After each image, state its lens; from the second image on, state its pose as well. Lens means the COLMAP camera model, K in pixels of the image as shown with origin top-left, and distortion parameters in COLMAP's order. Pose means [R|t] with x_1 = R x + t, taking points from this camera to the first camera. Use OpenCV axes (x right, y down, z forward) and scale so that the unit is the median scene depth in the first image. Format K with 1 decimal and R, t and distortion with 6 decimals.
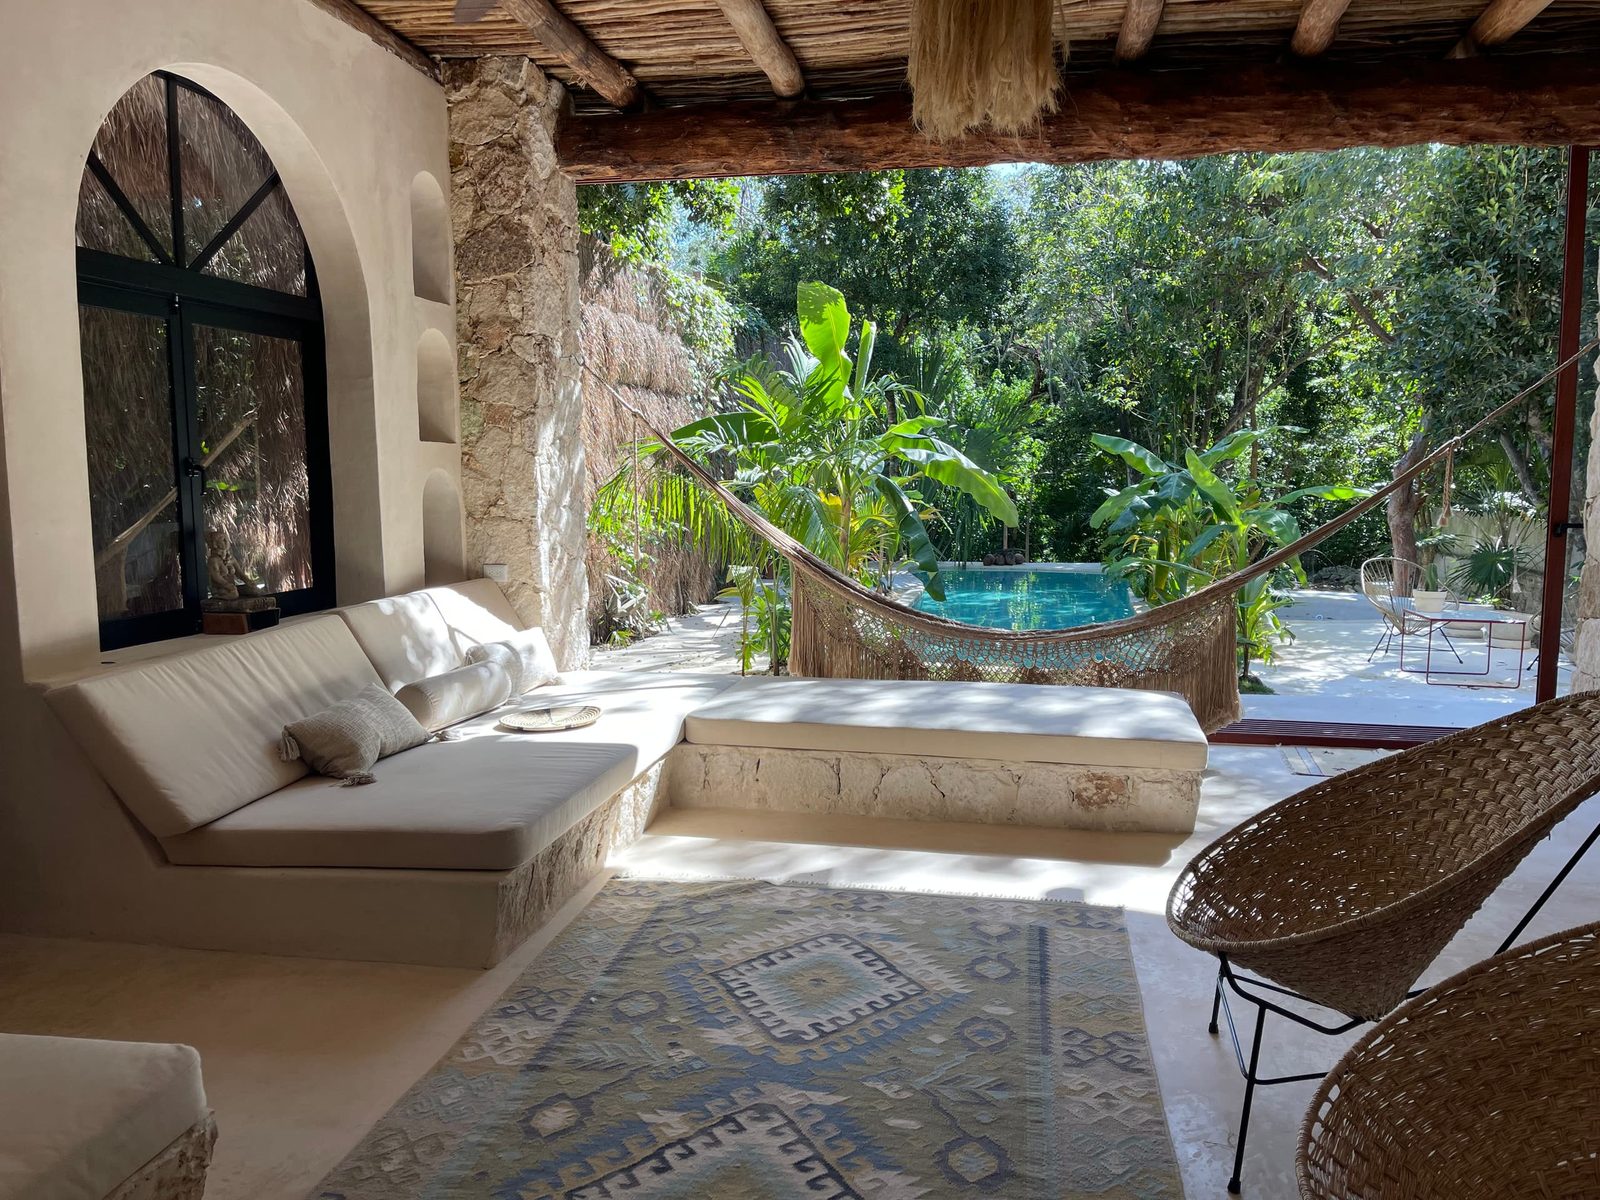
lens RADIAL K [[1215.0, 0, 817.9], [0, 1215.0, 606.1], [0, 0, 1]] dist [0.051198, -0.058986]
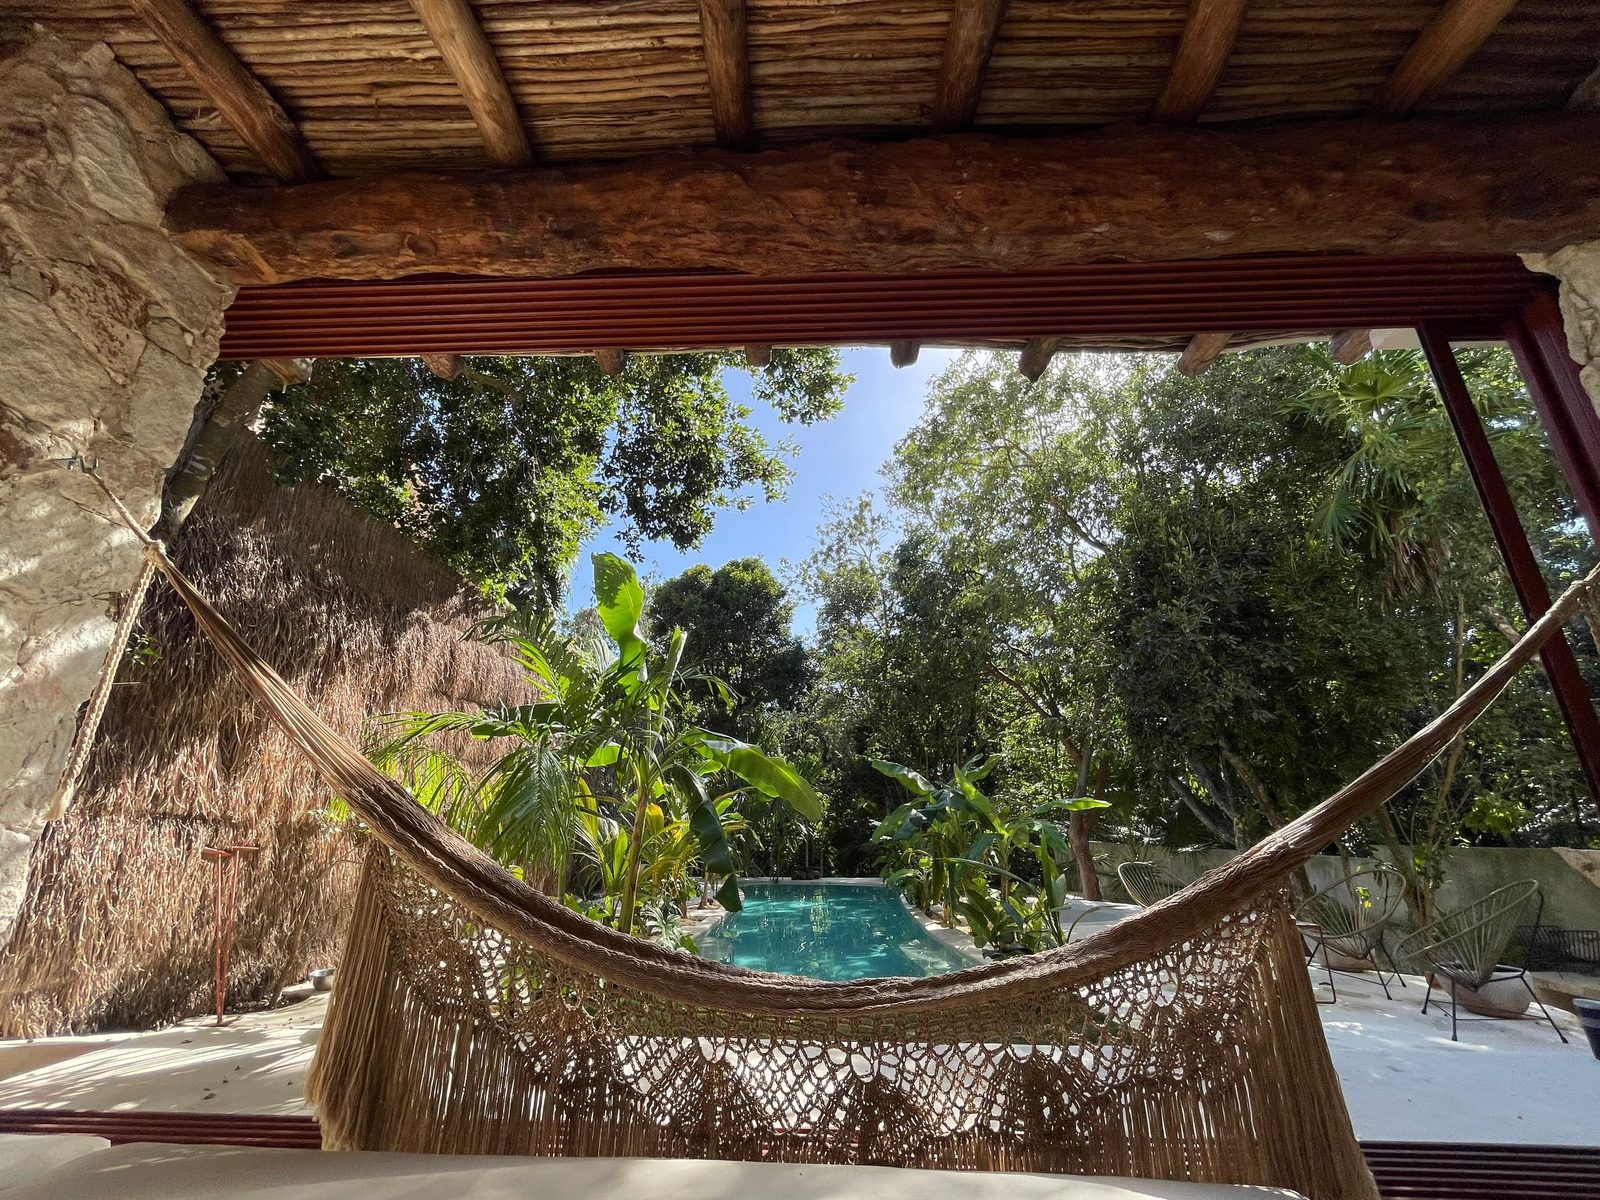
lens RADIAL K [[677.8, 0, 800.0], [0, 677.8, 600.0], [0, 0, 1]] dist [0.001723, 0.000224]
pose [[0.989703, 0.050376, 0.133979, 0.115464], [0.010450, 0.908096, -0.418633, 0.001058], [-0.142755, 0.415722, 0.898218, 0.742516]]
